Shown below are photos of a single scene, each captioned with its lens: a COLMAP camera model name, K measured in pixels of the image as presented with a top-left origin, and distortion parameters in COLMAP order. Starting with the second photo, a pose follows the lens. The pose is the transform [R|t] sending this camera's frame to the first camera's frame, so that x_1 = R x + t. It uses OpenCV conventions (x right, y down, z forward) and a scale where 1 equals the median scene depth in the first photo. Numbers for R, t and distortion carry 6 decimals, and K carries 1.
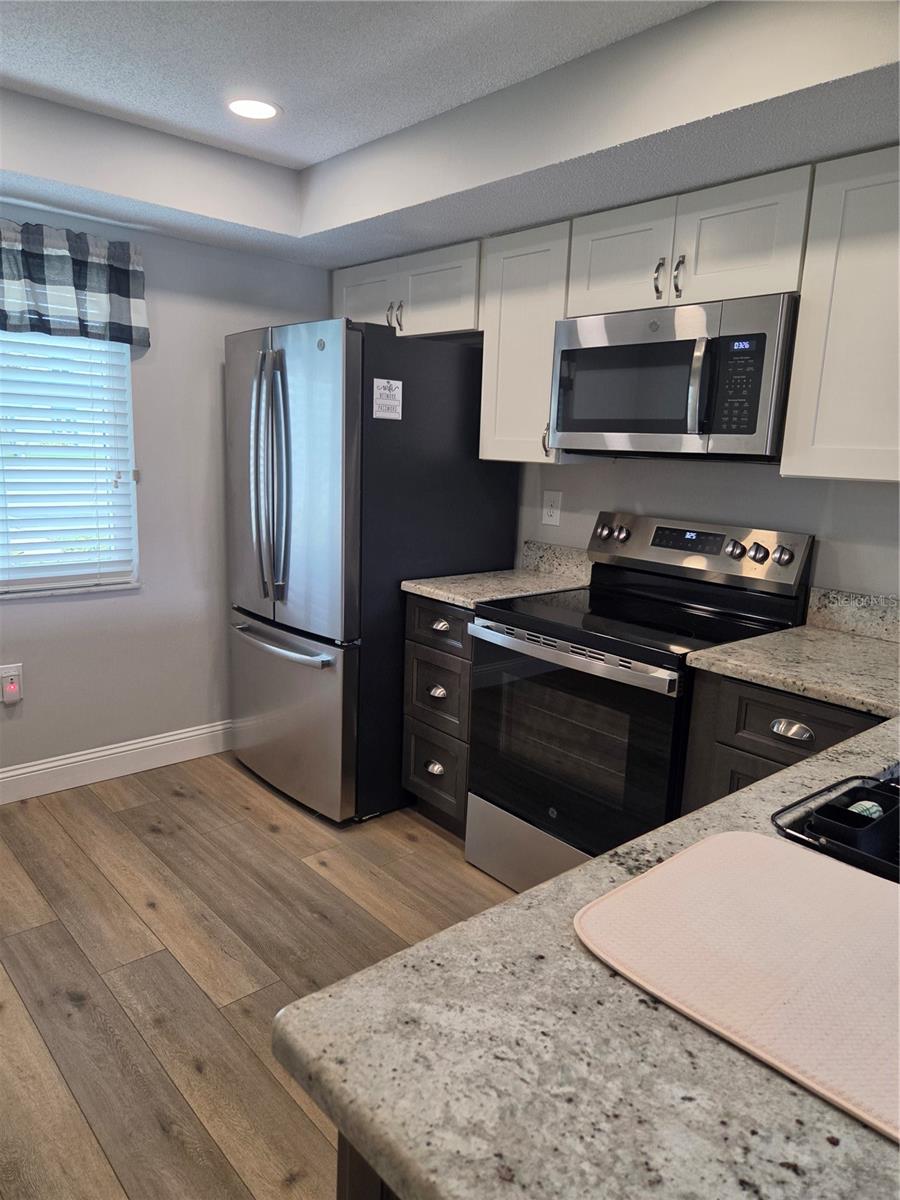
lens RADIAL K [[813.0, 0, 449.6], [0, 813.0, 600.0], [0, 0, 1]] dist [0.058445, -0.013842]
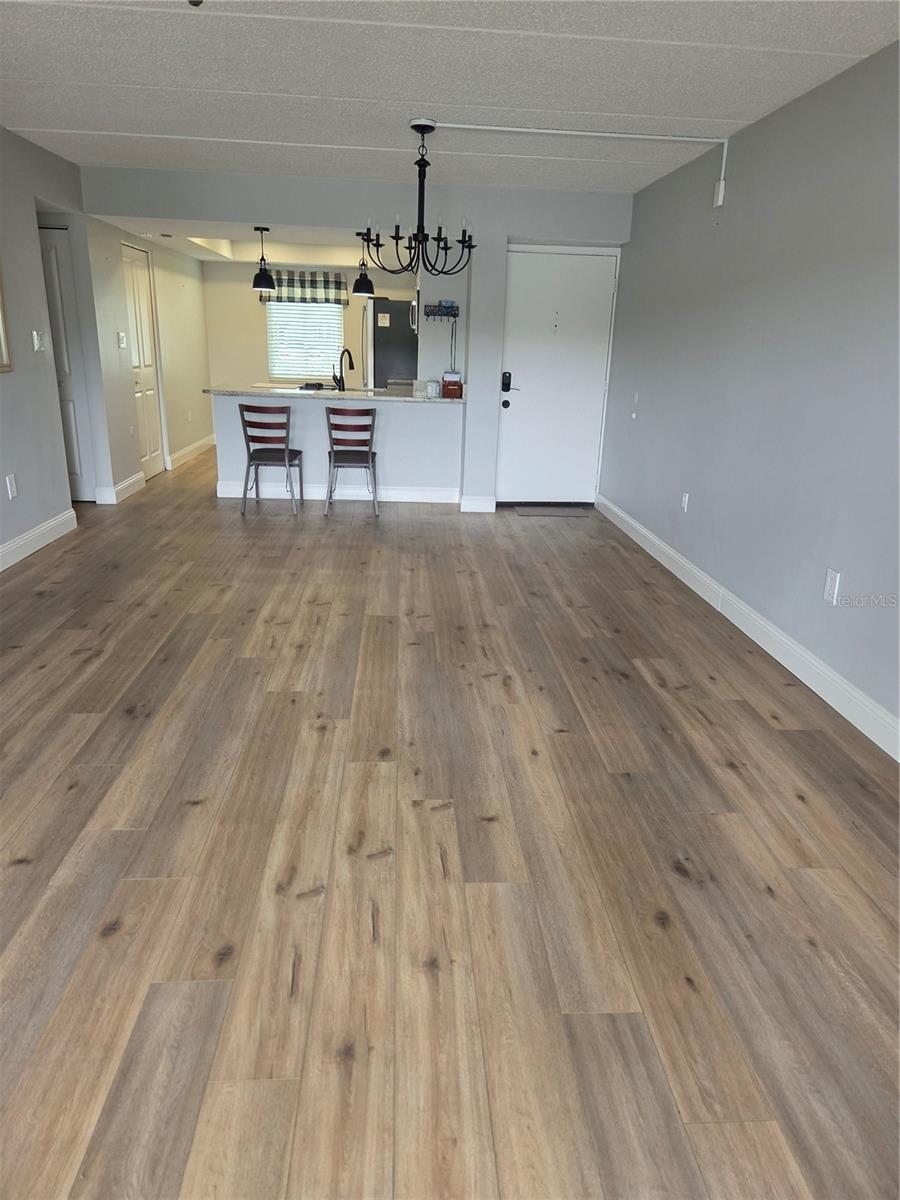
lens RADIAL K [[813.0, 0, 451.1], [0, 813.0, 599.2], [0, 0, 1]] dist [0.058445, -0.013842]
pose [[0.786474, 0.178763, -0.591187, 2.151451], [-0.125748, 0.983494, 0.130103, 0.368680], [0.604686, -0.027982, 0.795972, -1.388275]]
